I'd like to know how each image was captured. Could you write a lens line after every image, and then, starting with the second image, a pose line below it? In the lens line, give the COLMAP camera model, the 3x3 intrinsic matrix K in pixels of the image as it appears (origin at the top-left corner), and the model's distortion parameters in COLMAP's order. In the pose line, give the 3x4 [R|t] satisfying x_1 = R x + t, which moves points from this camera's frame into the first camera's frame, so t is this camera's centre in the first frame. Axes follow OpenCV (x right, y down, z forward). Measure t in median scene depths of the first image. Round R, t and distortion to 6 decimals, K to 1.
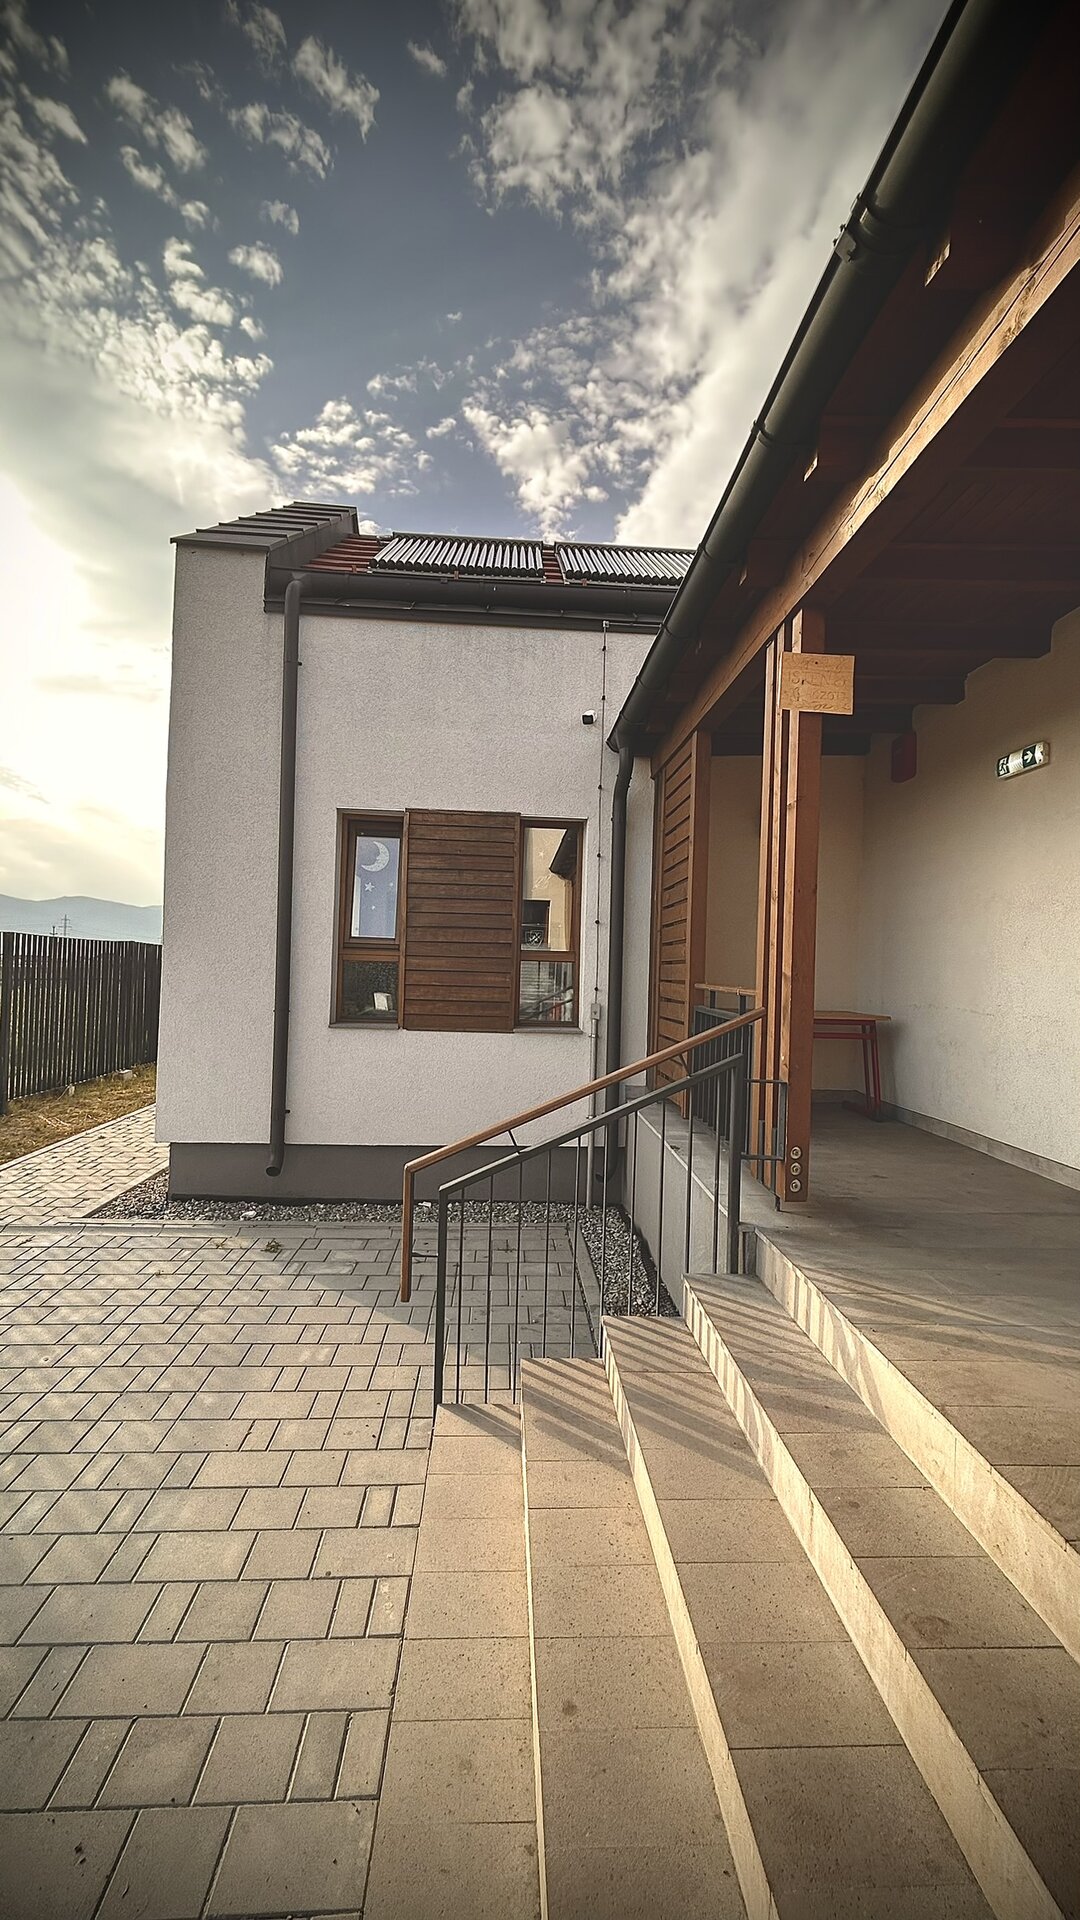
lens RADIAL K [[775.2, 0, 537.7], [0, 775.2, 958.5], [0, 0, 1]] dist [-0.001977, -0.001623]
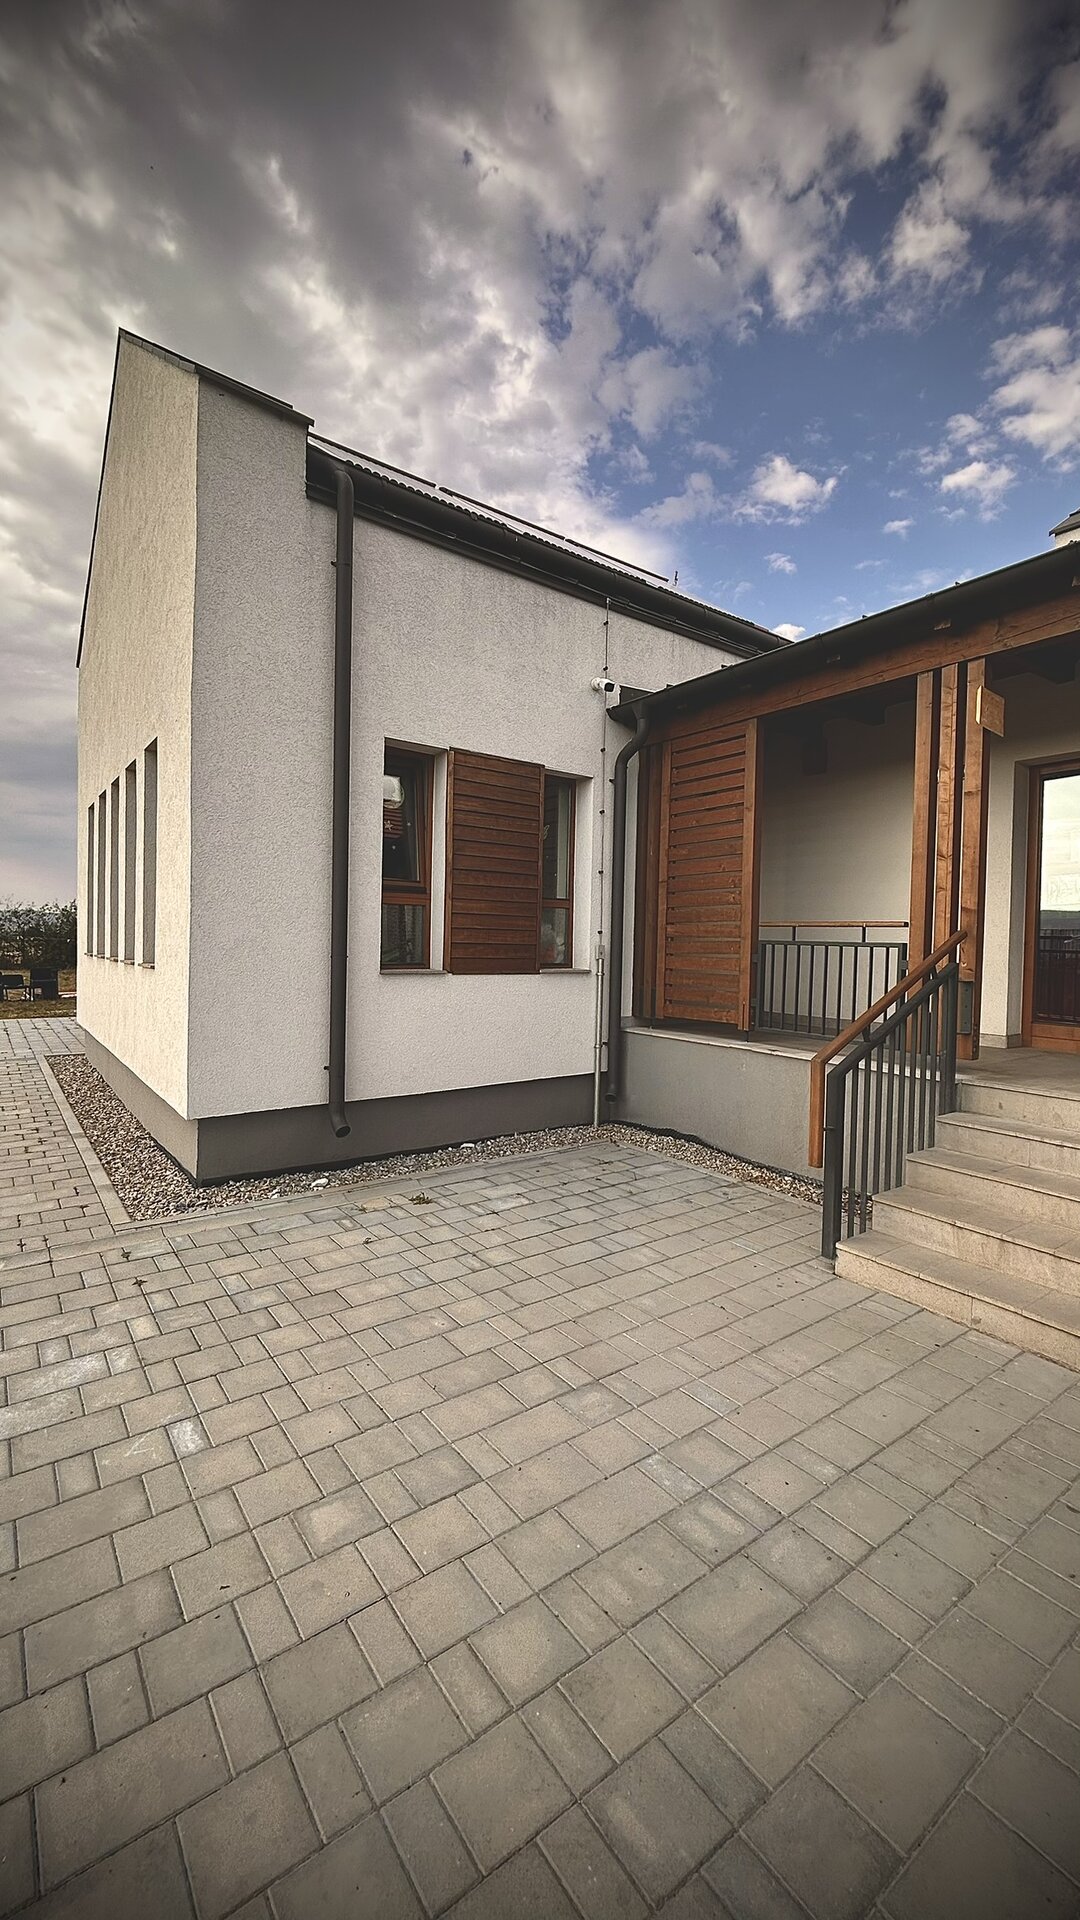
lens RADIAL K [[775.2, 0, 536.5], [0, 775.2, 957.7], [0, 0, 1]] dist [-0.001977, -0.001623]
pose [[0.836116, -0.021326, 0.548138, -0.632594], [-0.003654, 0.999005, 0.044441, 0.027613], [-0.548541, -0.039160, 0.835206, 0.117079]]
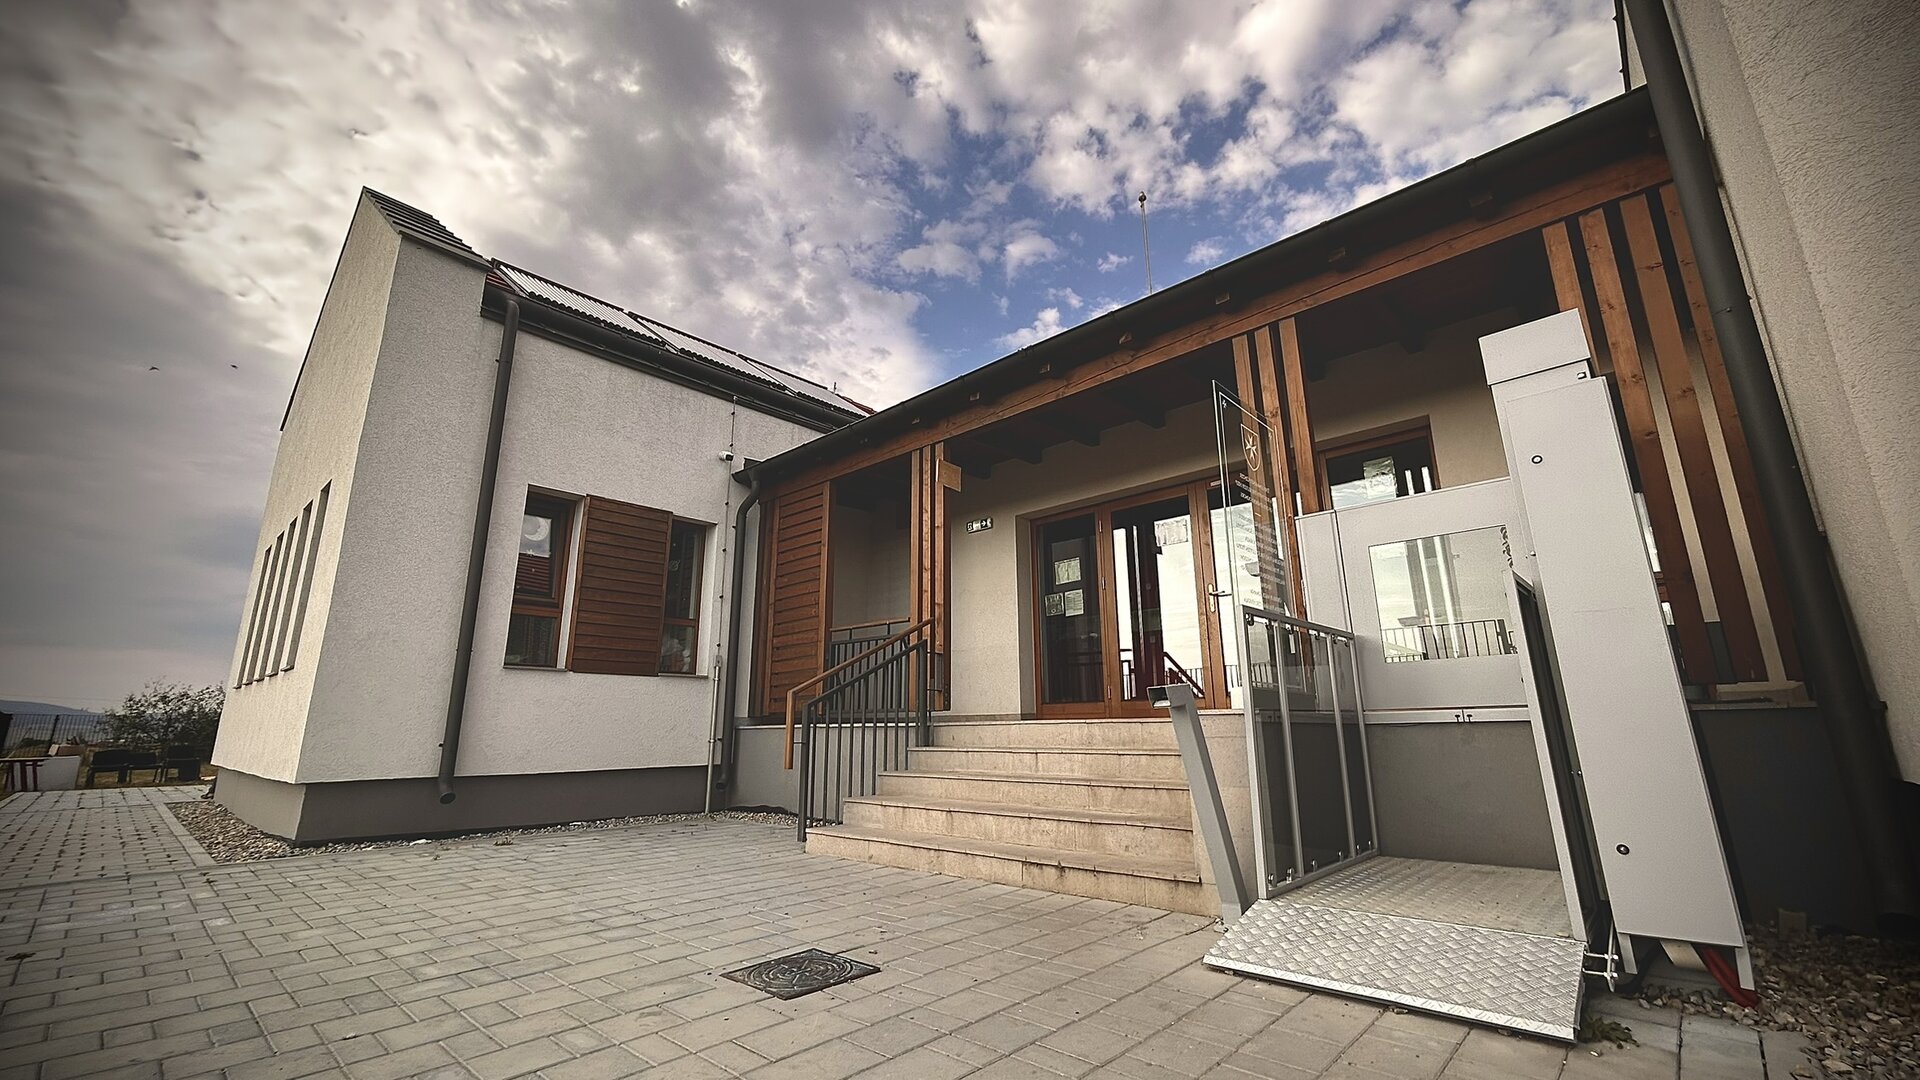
lens RADIAL K [[775.2, 0, 957.9], [0, 775.2, 534.9], [0, 0, 1]] dist [-0.001977, -0.001623]
pose [[0.714420, 0.137790, 0.686015, -0.608921], [0.021917, 0.975531, -0.218766, 0.163463], [-0.699373, 0.171326, 0.693920, -0.294328]]
